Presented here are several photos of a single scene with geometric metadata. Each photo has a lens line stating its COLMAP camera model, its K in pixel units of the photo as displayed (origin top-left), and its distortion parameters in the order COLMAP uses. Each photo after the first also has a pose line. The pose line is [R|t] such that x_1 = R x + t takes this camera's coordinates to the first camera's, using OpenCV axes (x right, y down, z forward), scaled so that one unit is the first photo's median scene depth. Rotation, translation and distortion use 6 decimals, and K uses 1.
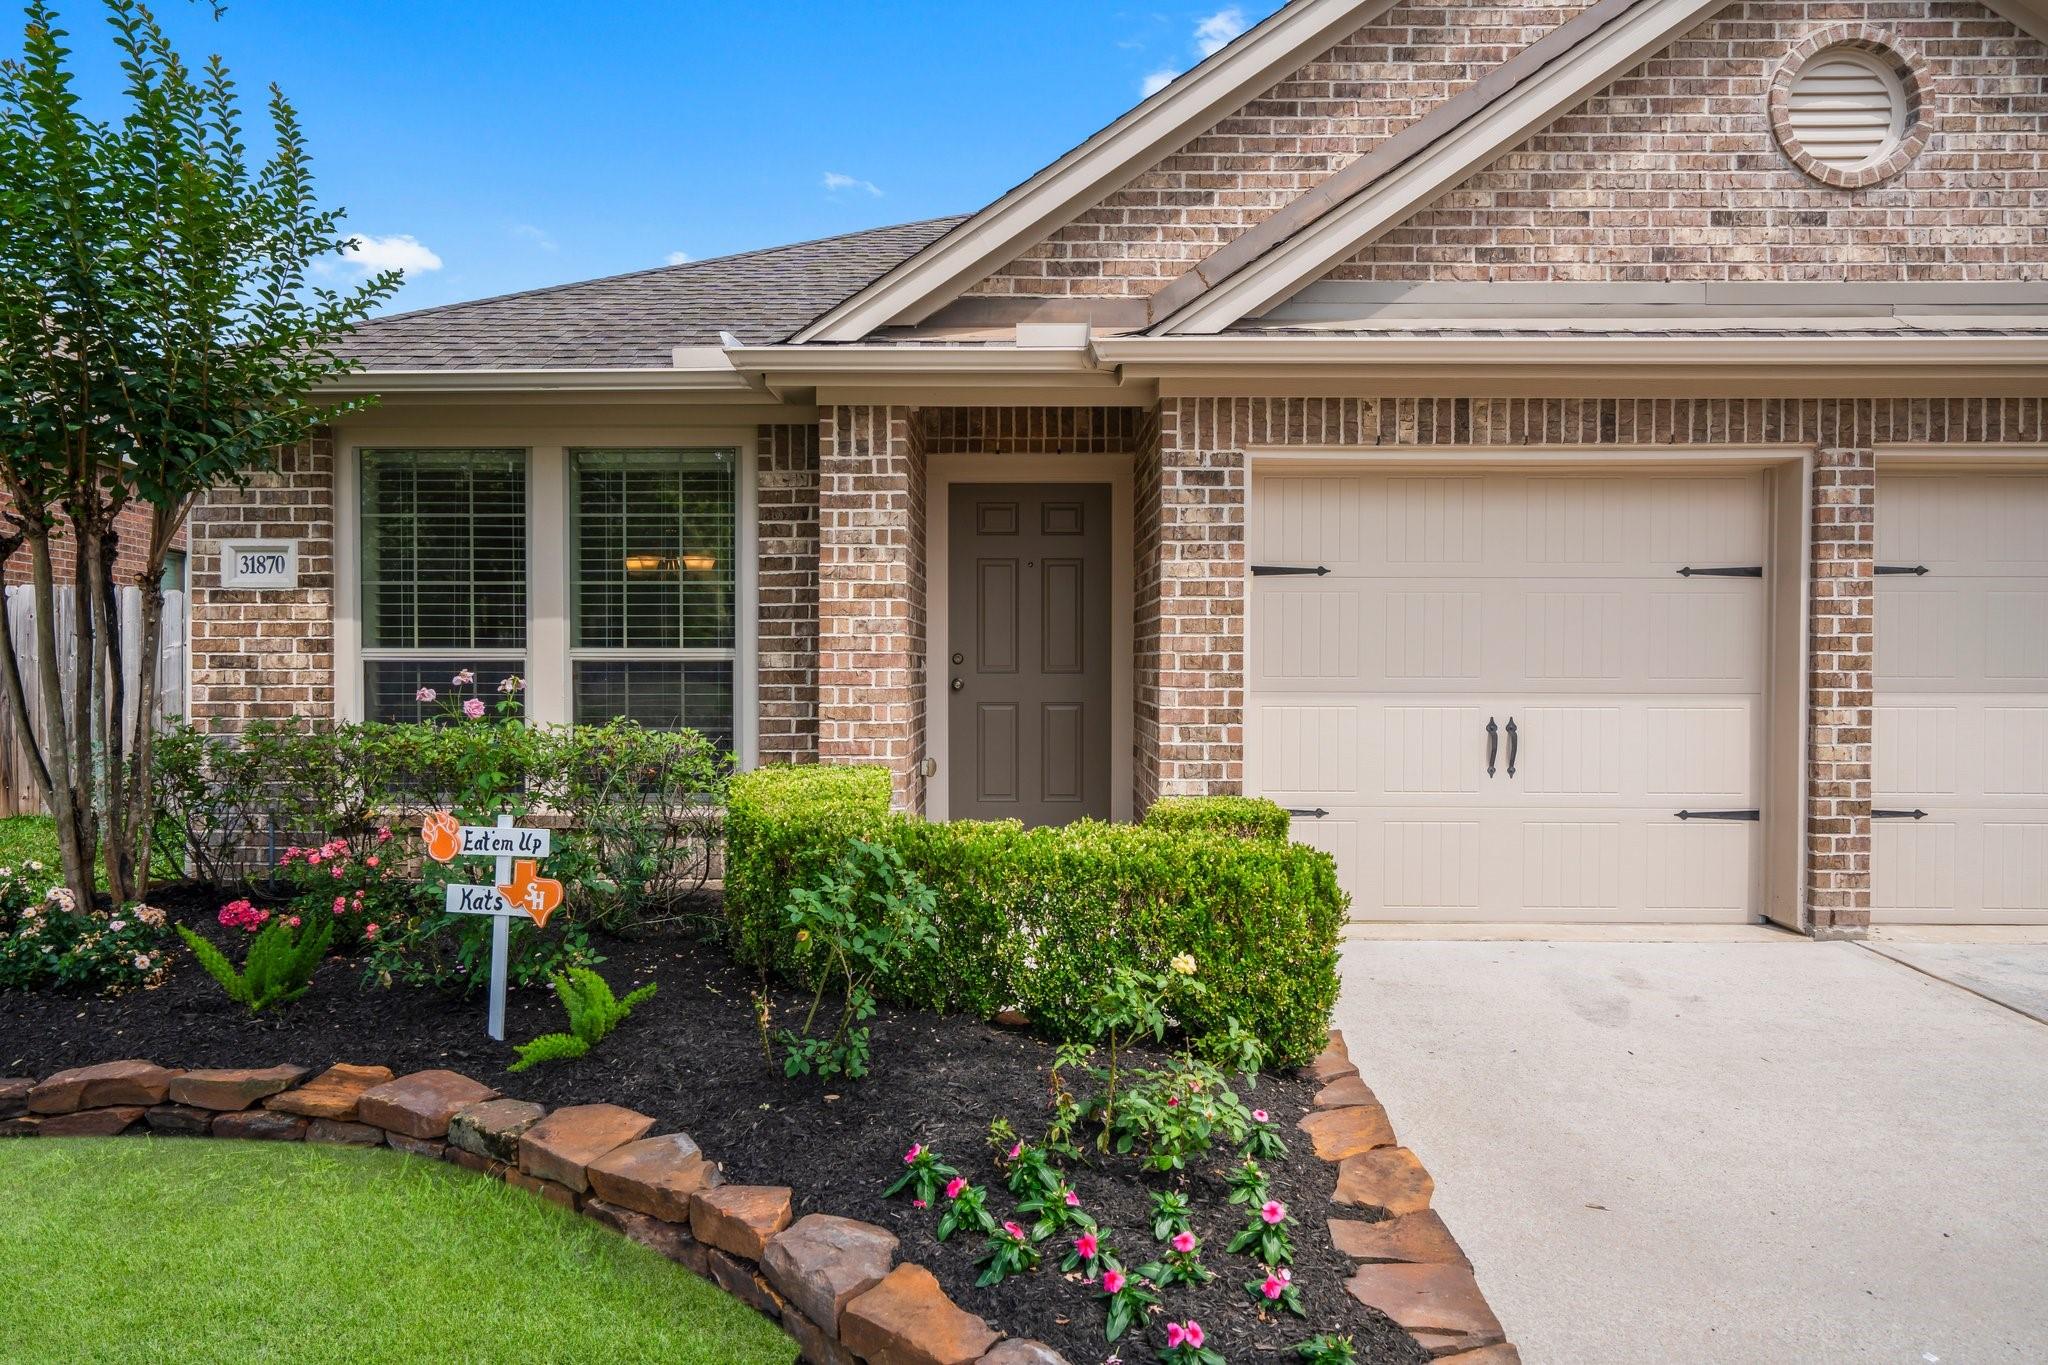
lens RADIAL K [[1298.5, 0, 1024.0], [0, 1298.5, 682.5], [0, 0, 1]] dist [0.002266, -0.001786]
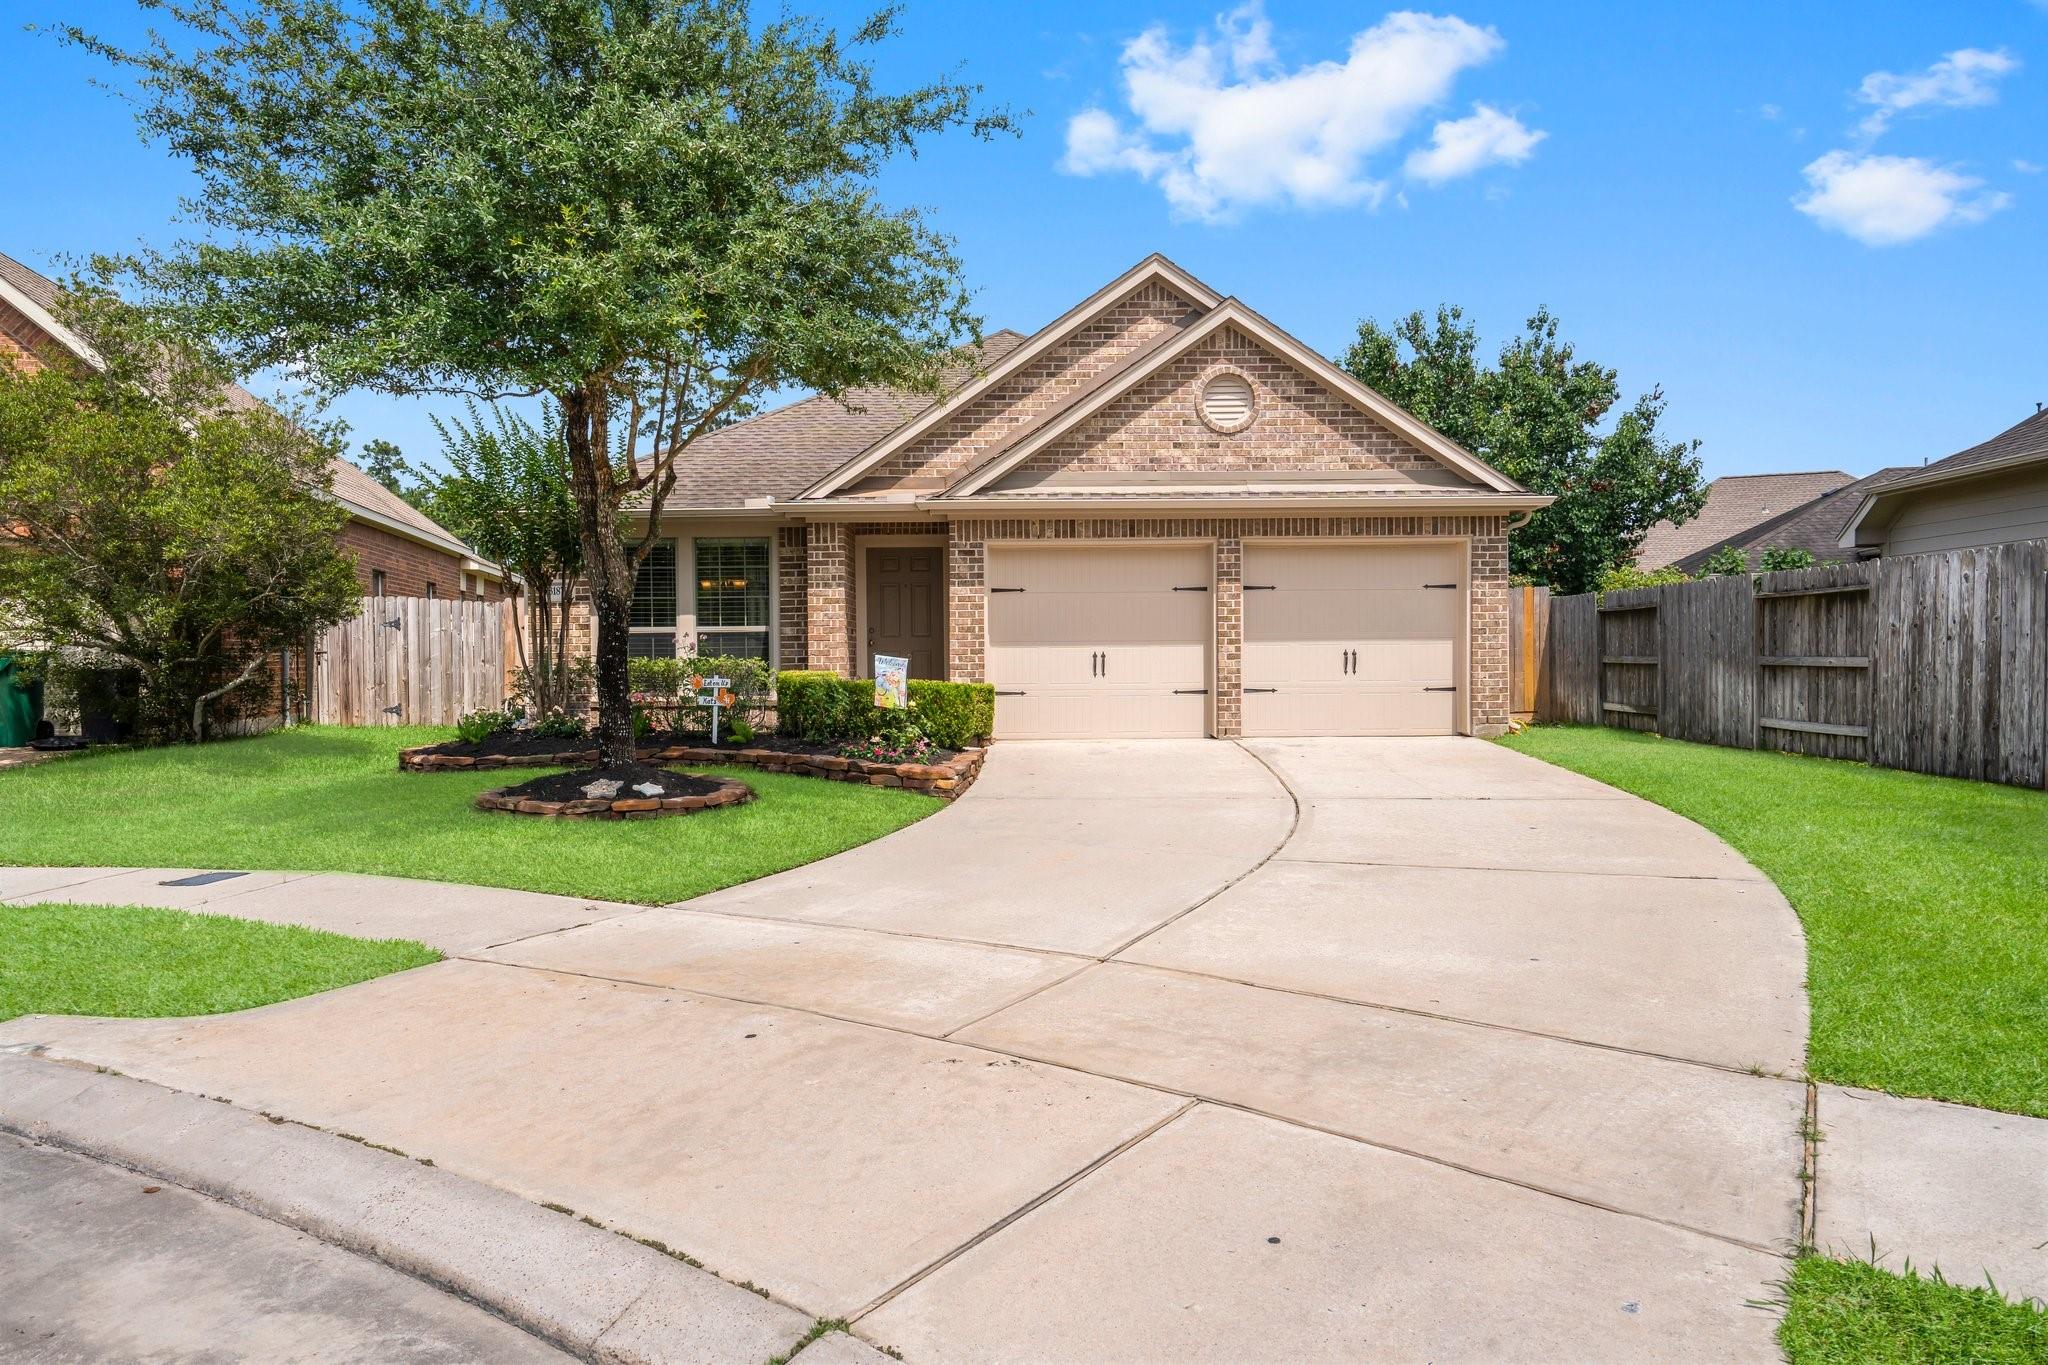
lens RADIAL K [[1360.1, 0, 1024.0], [0, 1360.1, 682.5], [0, 0, 1]] dist [-0.001398, 0.000017]
pose [[0.999749, -0.010521, 0.019797, 0.192449], [0.010386, 0.999922, 0.006929, 0.067533], [-0.019869, -0.006722, 0.999780, -1.541819]]
